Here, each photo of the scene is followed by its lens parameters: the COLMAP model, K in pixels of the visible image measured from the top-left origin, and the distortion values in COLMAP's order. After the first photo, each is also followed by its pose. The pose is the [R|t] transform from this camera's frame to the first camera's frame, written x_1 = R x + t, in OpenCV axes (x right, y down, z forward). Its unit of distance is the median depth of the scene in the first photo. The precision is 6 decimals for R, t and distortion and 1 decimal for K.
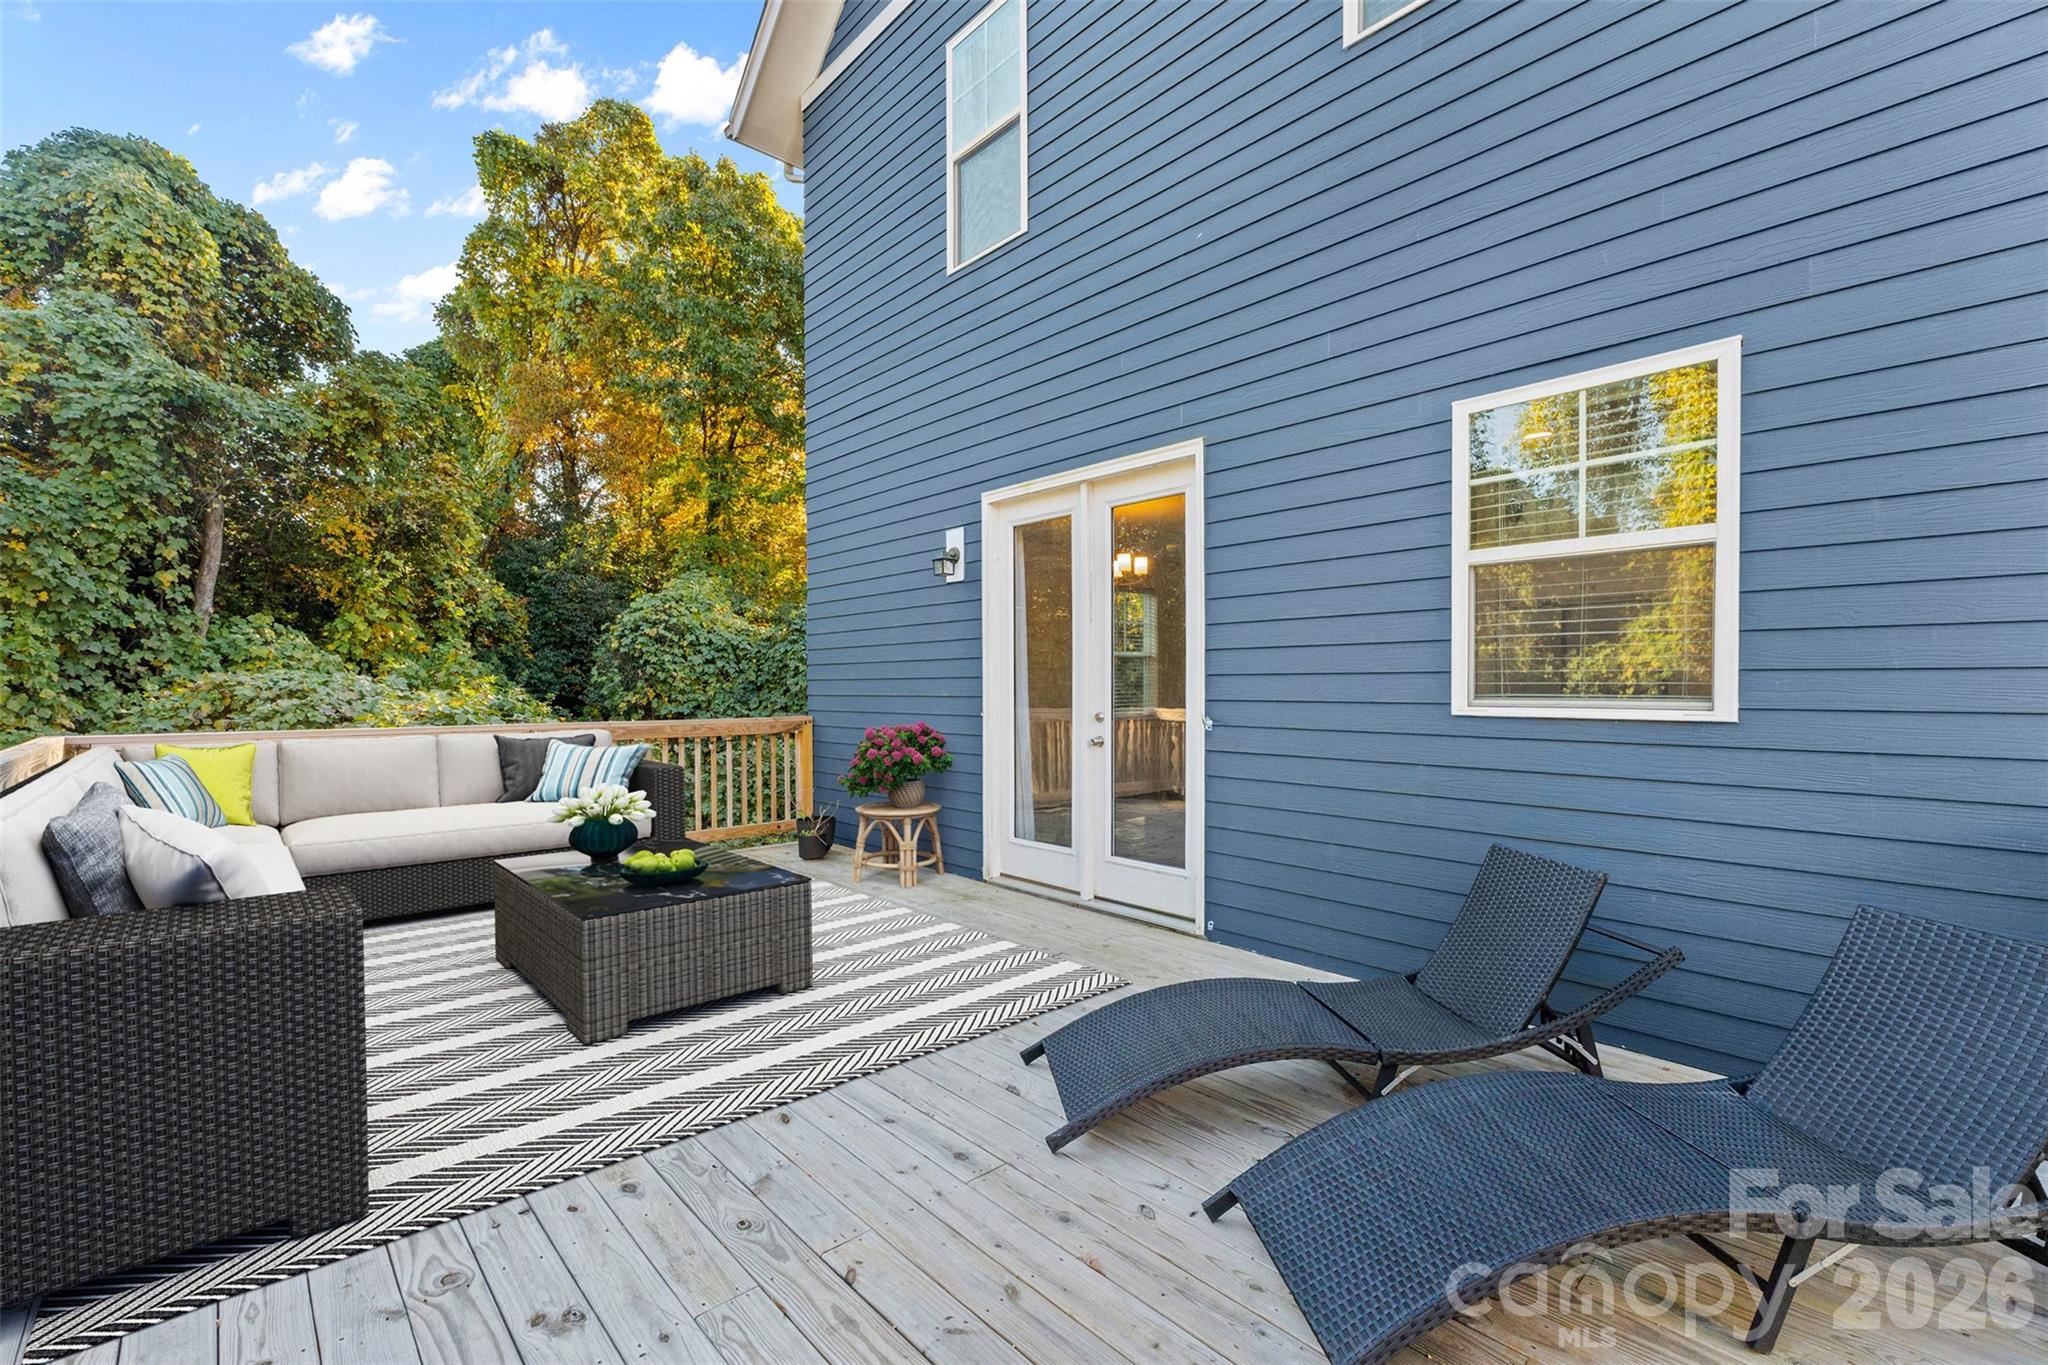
lens RADIAL K [[924.3, 0, 1024.0], [0, 924.3, 682.5], [0, 0, 1]] dist [-0.000549, -0.000002]
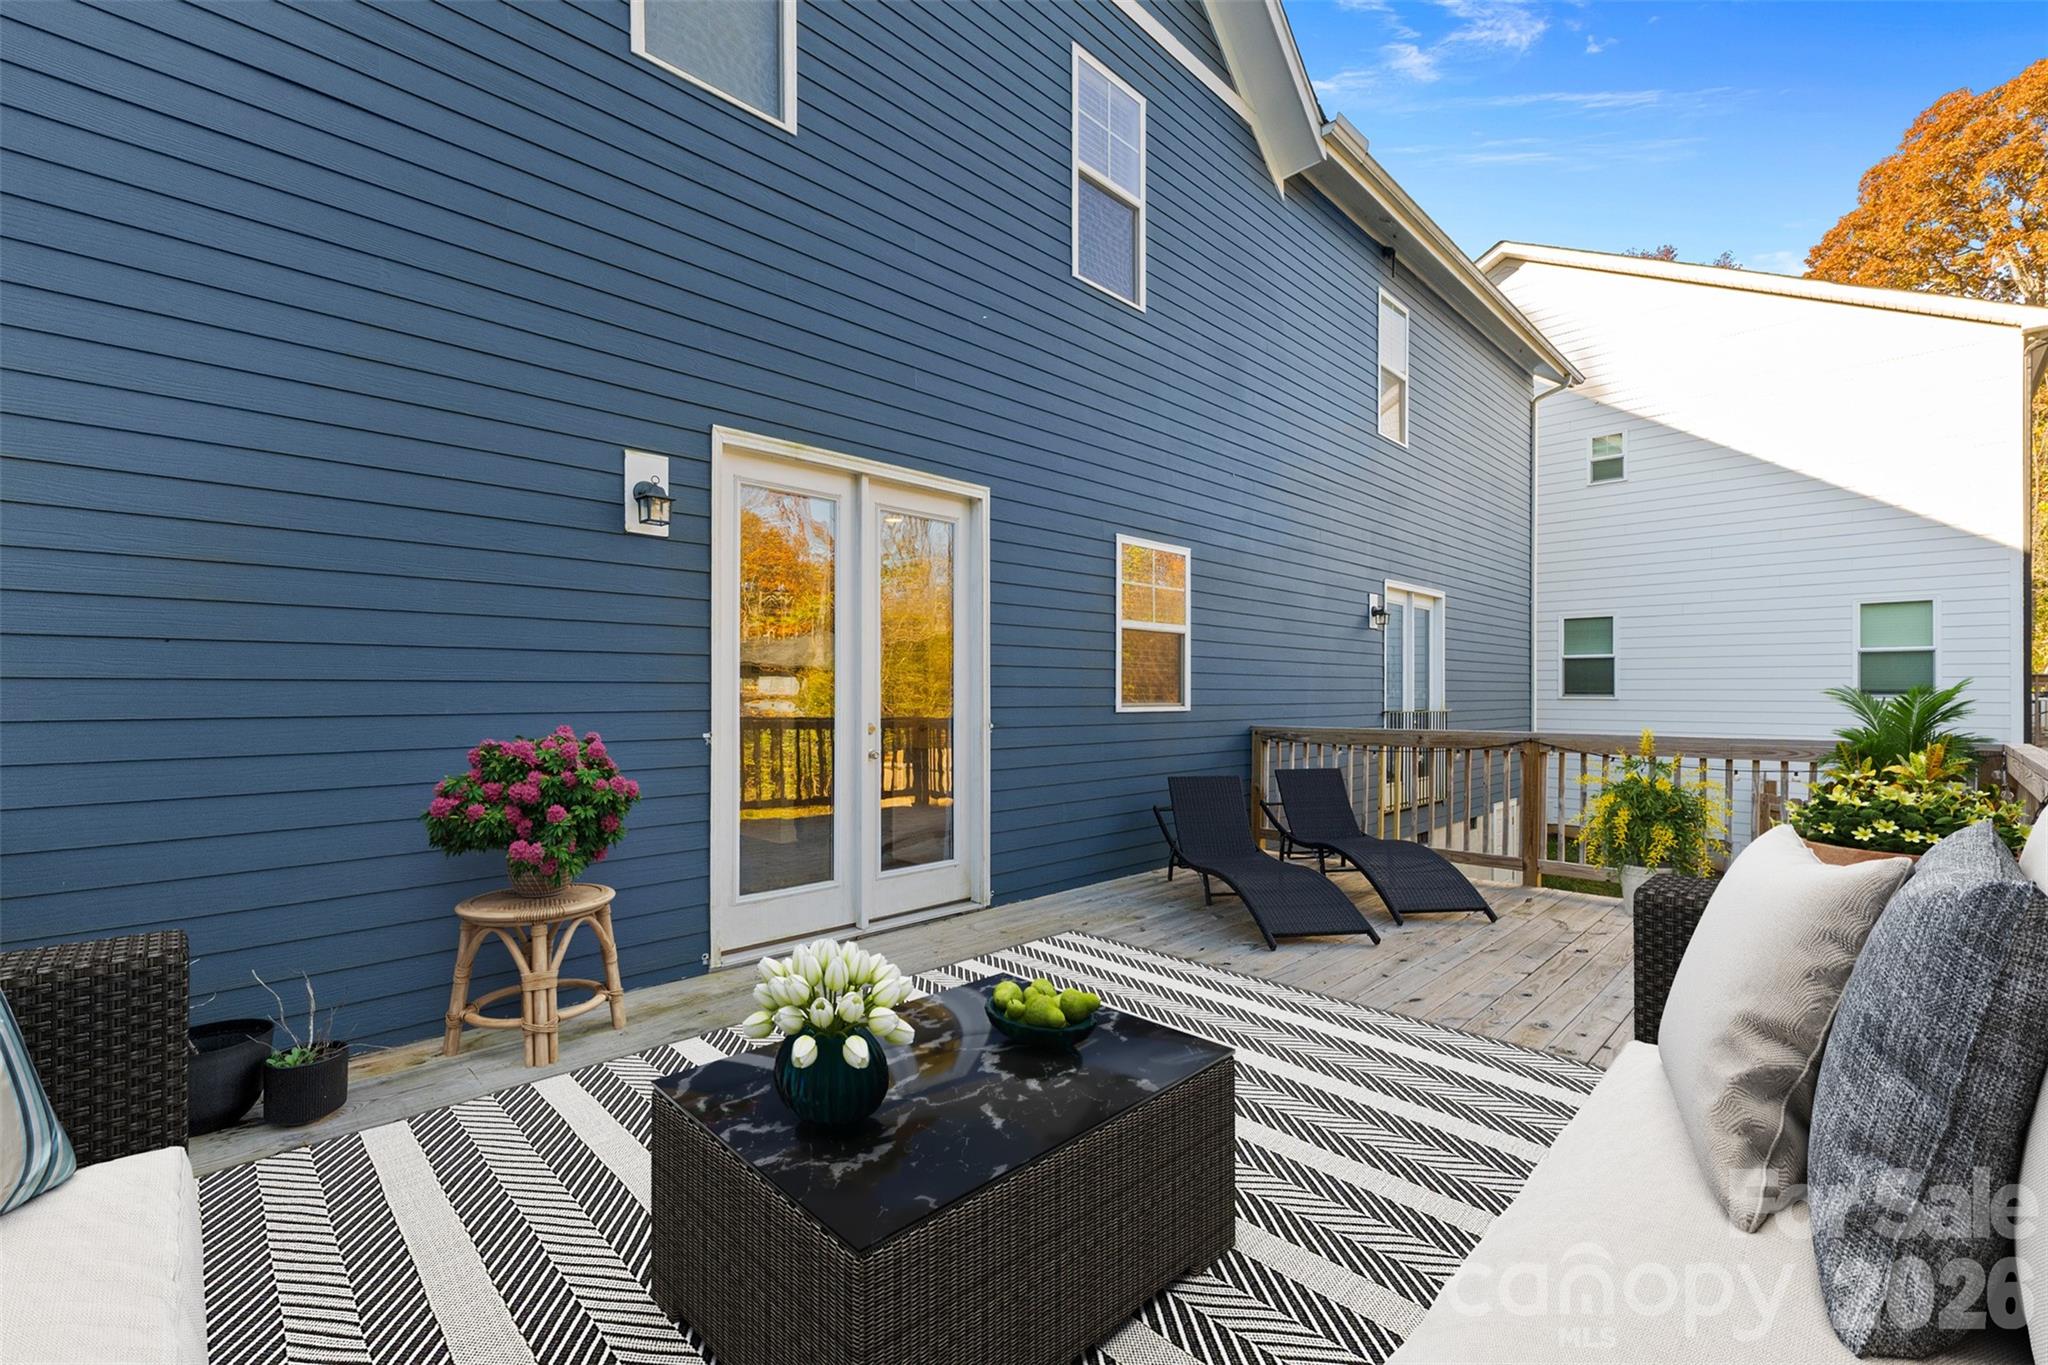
lens RADIAL K [[844.1, 0, 1015.4], [0, 844.1, 692.6], [0, 0, 1]] dist [-0.001254, -0.000249]
pose [[-0.040625, 0.009636, 0.999128, -0.899458], [-0.001756, 0.999951, -0.009715, 0.010223], [-0.999173, -0.002149, -0.040606, 1.013867]]
